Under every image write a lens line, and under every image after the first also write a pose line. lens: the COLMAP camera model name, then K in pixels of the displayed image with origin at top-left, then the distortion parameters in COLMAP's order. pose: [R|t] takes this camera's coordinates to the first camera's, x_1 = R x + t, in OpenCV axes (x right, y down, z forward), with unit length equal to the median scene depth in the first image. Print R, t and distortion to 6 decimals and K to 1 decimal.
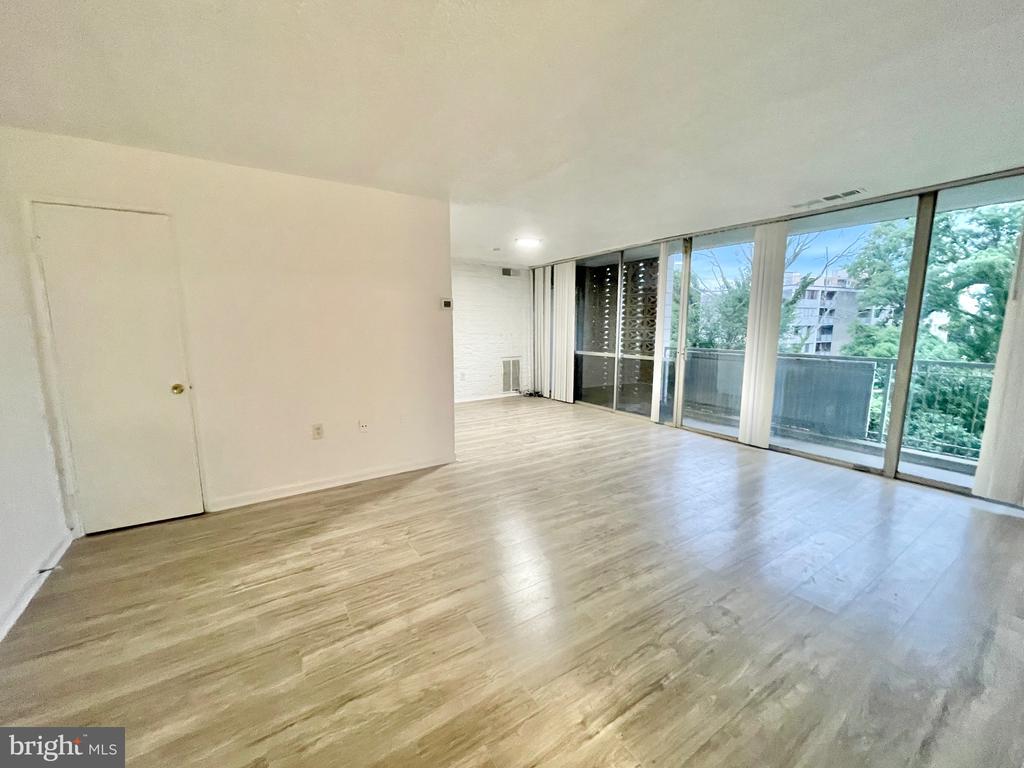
lens RADIAL K [[416.3, 0, 510.4], [0, 416.3, 383.6], [0, 0, 1]] dist [-0.004515, 0.002075]
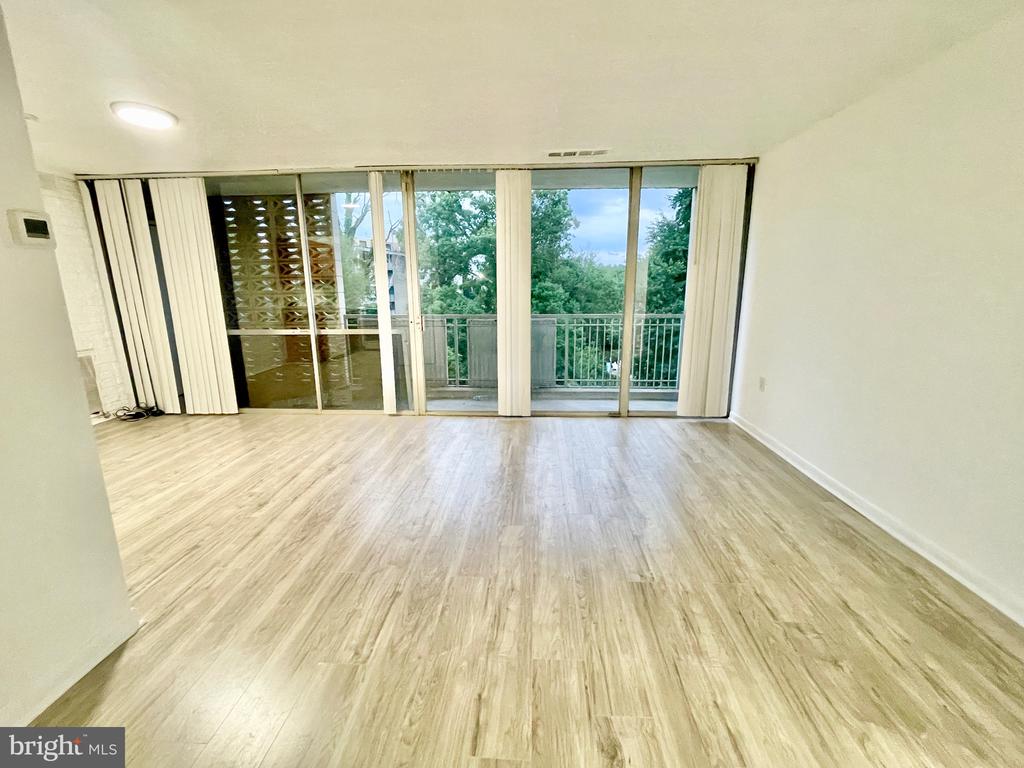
lens RADIAL K [[449.5, 0, 513.4], [0, 449.5, 383.8], [0, 0, 1]] dist [-0.008015, 0.004162]
pose [[0.589922, -0.177818, 0.787638, -0.197929], [0.120051, 0.983924, 0.132217, -0.056425], [-0.798486, 0.016559, 0.601785, 0.391875]]
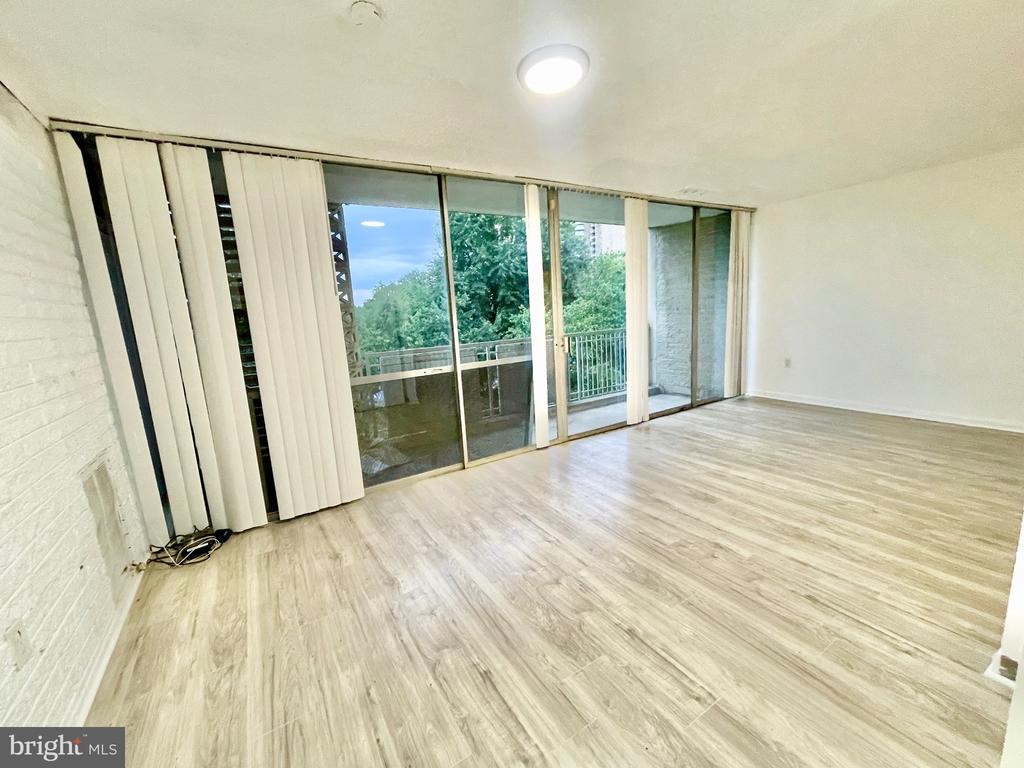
lens RADIAL K [[416.3, 0, 511.9], [0, 416.3, 390.3], [0, 0, 1]] dist [-0.004515, 0.002075]
pose [[0.024002, -0.188573, 0.981766, -0.403136], [0.201500, 0.962806, 0.180005, -0.171222], [-0.979194, 0.193505, 0.061106, 1.218761]]
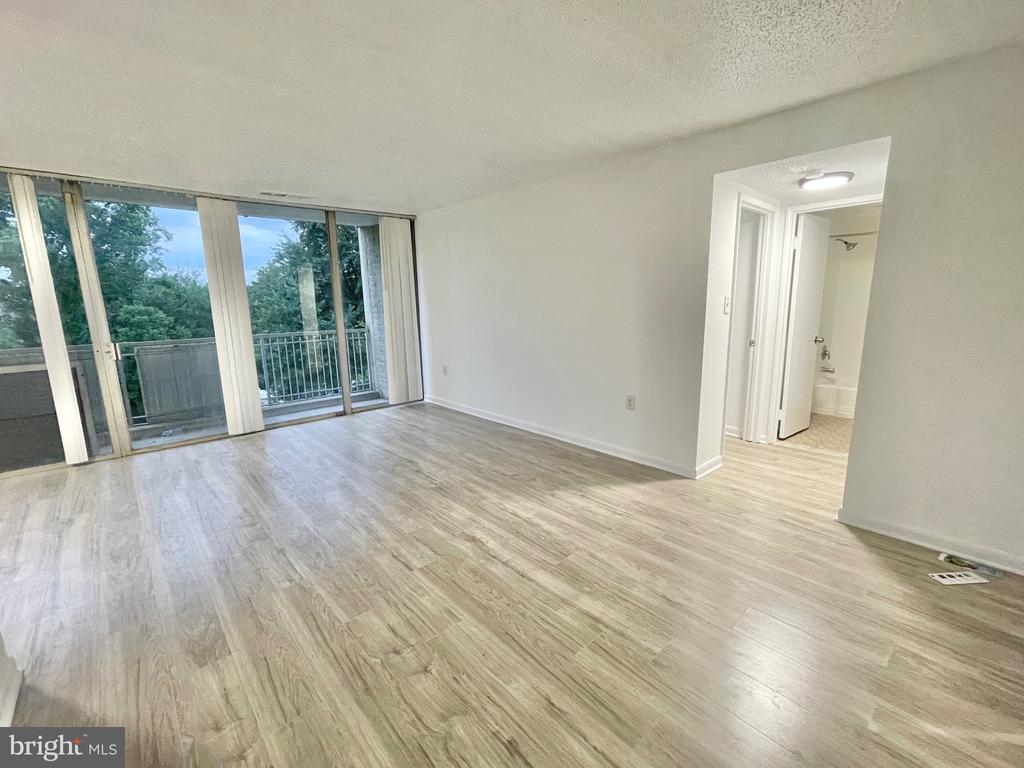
lens RADIAL K [[449.5, 0, 516.6], [0, 449.5, 382.3], [0, 0, 1]] dist [-0.008015, 0.004162]
pose [[-0.162117, -0.175887, 0.970969, -0.502921], [0.160817, 0.966122, 0.201860, -0.073703], [-0.973579, 0.188873, -0.128339, 0.501230]]
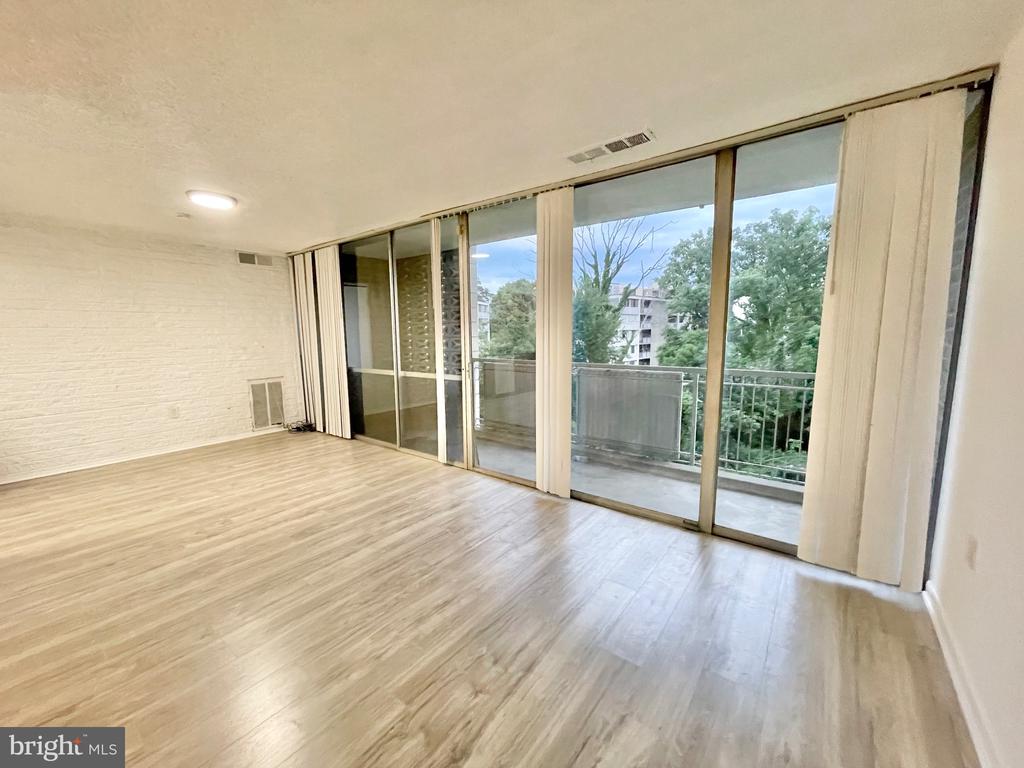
lens RADIAL K [[416.3, 0, 514.1], [0, 416.3, 382.8], [0, 0, 1]] dist [-0.004515, 0.002075]
pose [[0.943230, -0.050280, 0.328314, 0.284291], [0.055857, 0.998410, -0.007572, -0.046110], [-0.327411, 0.025481, 0.944538, 0.320456]]
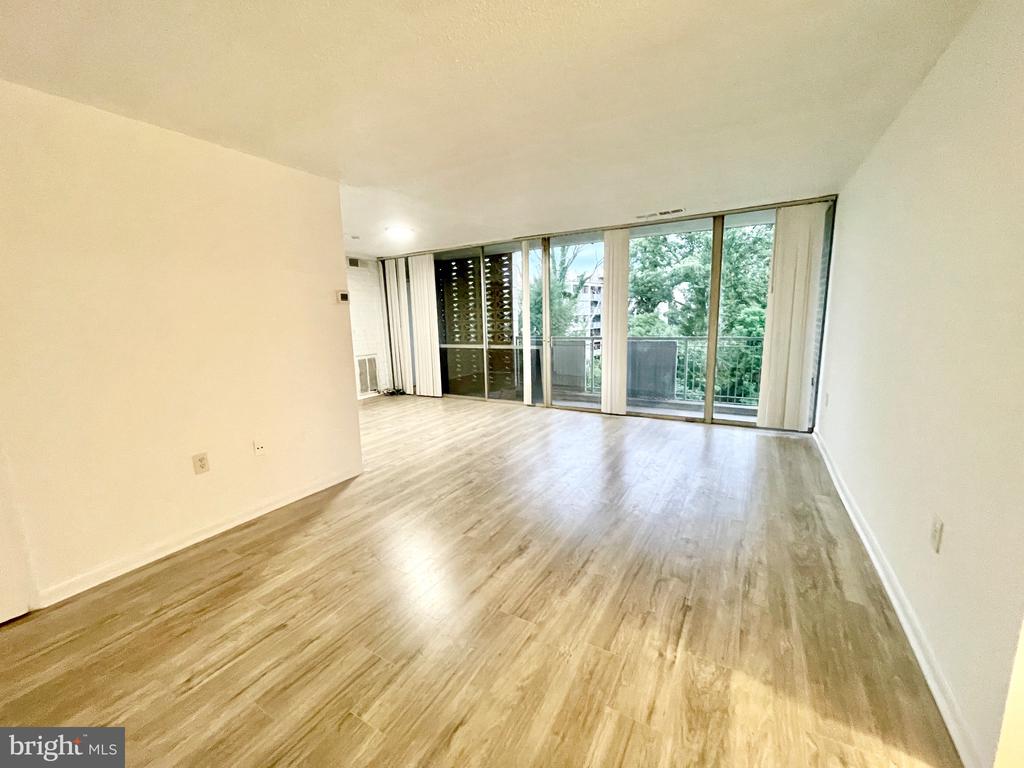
lens RADIAL K [[416.3, 0, 511.4], [0, 416.3, 384.8], [0, 0, 1]] dist [-0.004515, 0.002075]
pose [[0.895390, -0.094870, 0.435059, -0.200047], [0.087743, 0.995475, 0.036492, -0.005789], [-0.436552, 0.005499, 0.899662, 0.040554]]
